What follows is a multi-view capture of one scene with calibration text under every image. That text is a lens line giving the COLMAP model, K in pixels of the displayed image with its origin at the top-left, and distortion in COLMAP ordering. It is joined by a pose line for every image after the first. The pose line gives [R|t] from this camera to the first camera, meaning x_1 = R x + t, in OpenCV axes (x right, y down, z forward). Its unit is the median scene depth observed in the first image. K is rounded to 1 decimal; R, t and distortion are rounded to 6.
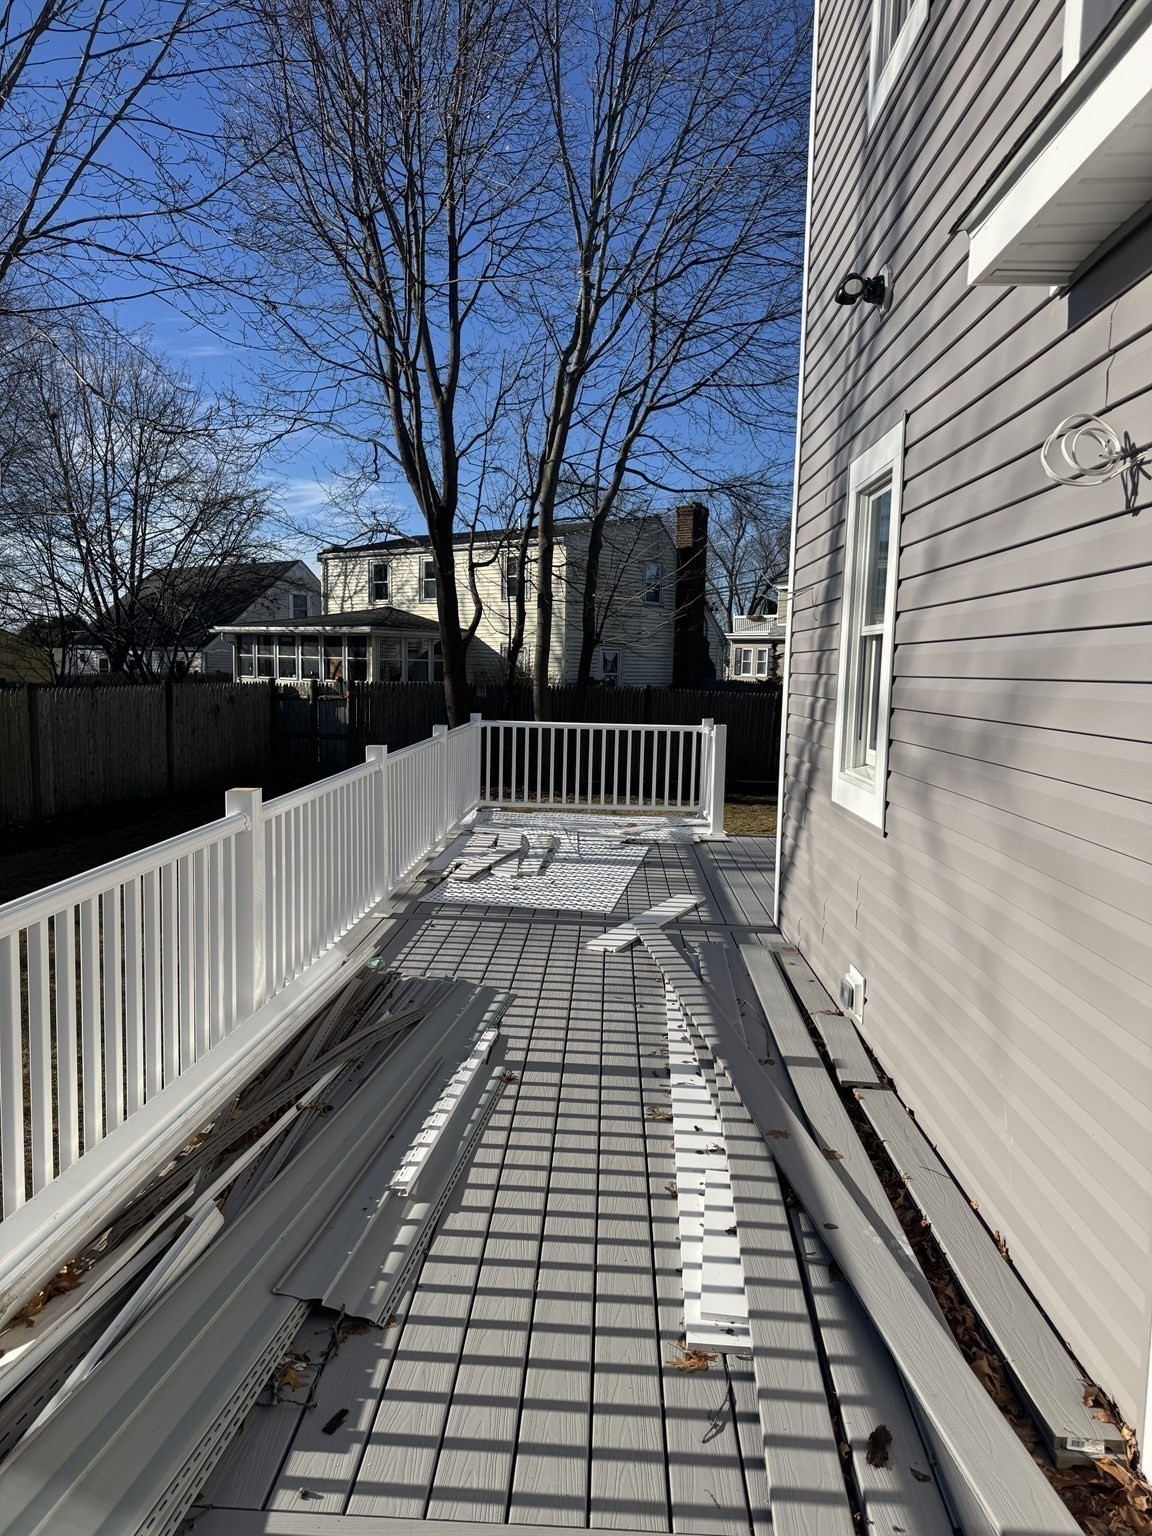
lens RADIAL K [[1069.2, 0, 576.0], [0, 1069.2, 768.0], [0, 0, 1]] dist [0.079944, -0.003899]
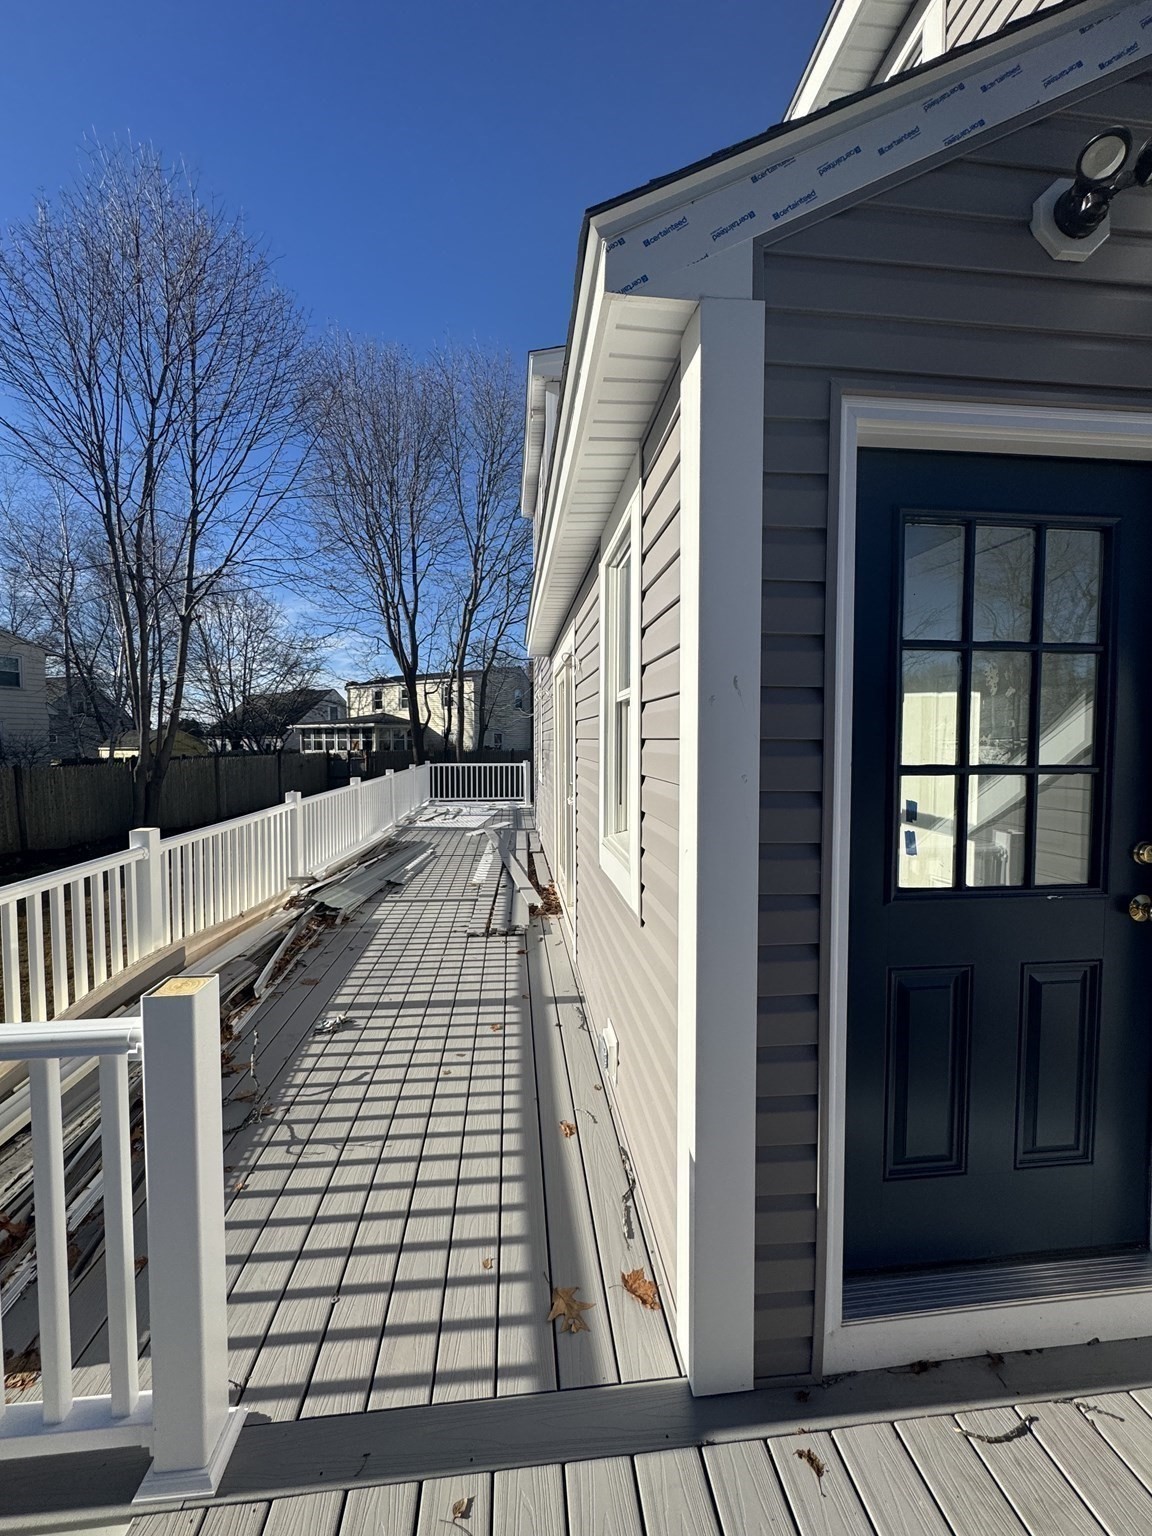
lens RADIAL K [[595.8, 0, 578.2], [0, 595.8, 756.7], [0, 0, 1]] dist [-0.006113, 0.000072]
pose [[0.988474, -0.028106, 0.148757, 0.022413], [0.037952, 0.997243, -0.063768, 0.020092], [-0.146555, 0.068679, 0.986816, -0.192779]]
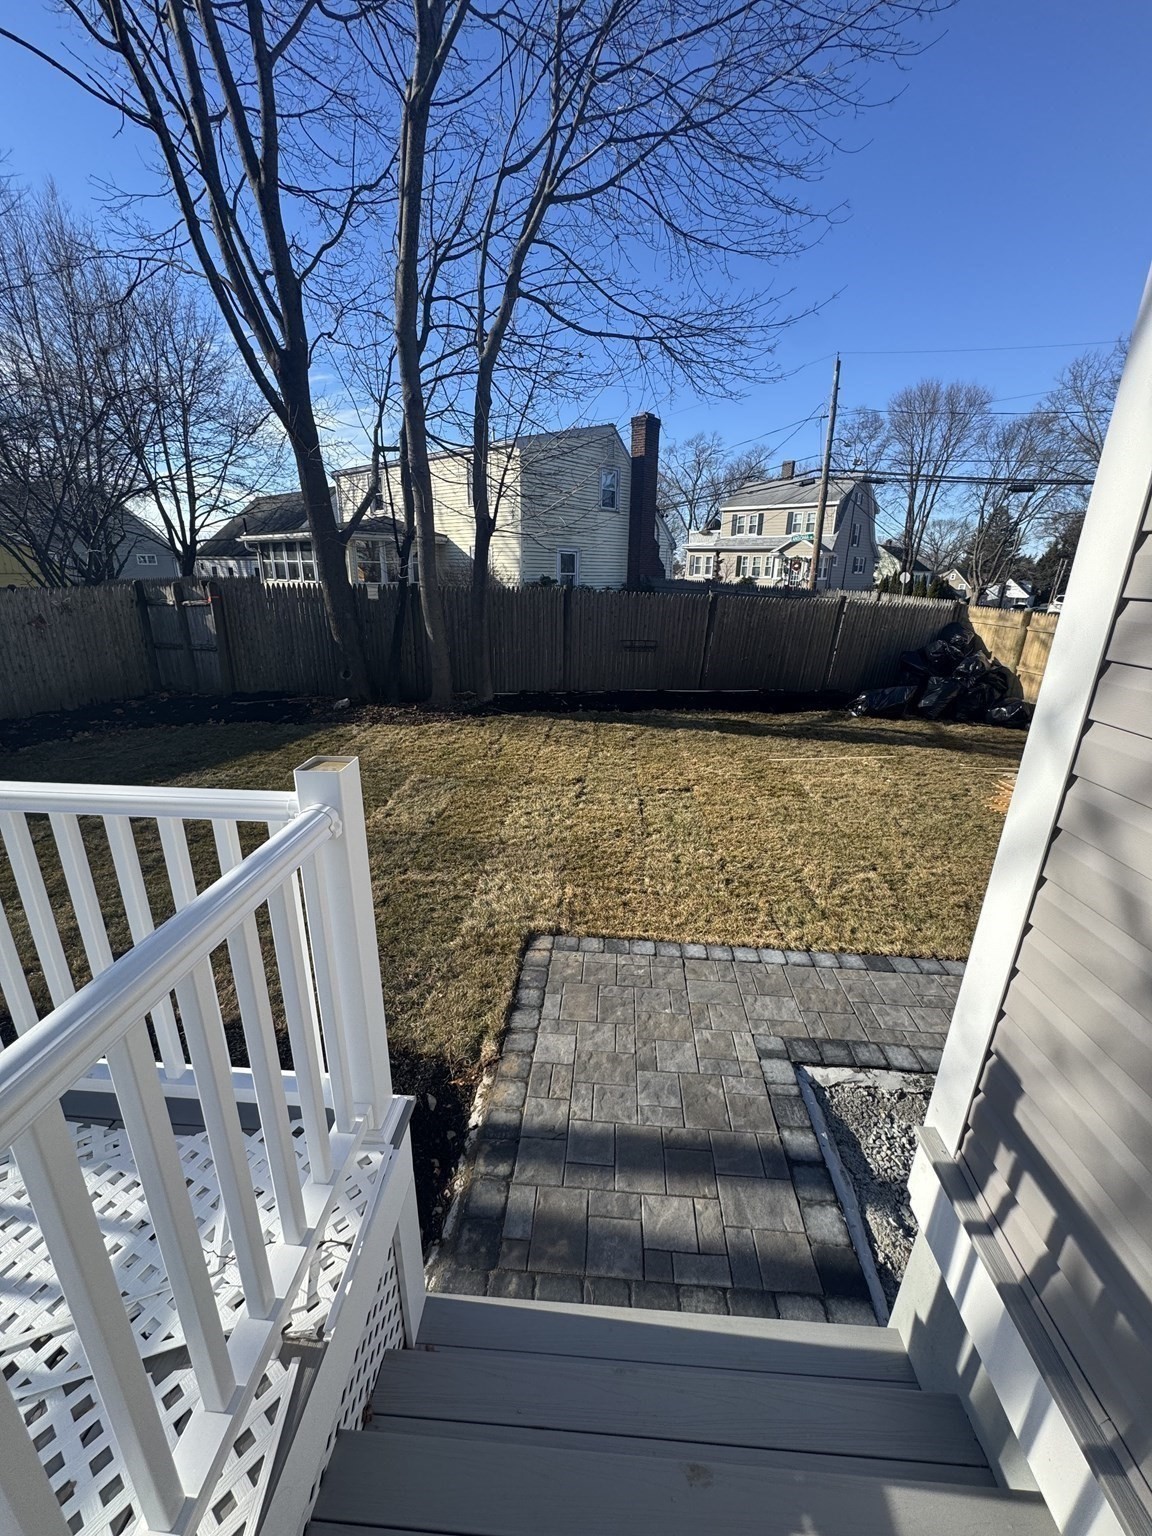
lens RADIAL K [[612.1, 0, 577.1], [0, 612.1, 767.0], [0, 0, 1]] dist [-0.004250, 0.000705]
pose [[0.999308, 0.005624, -0.036781, 0.100757], [0.002343, 0.977039, 0.213048, -0.039599], [0.037135, -0.212987, 0.976349, 0.486851]]
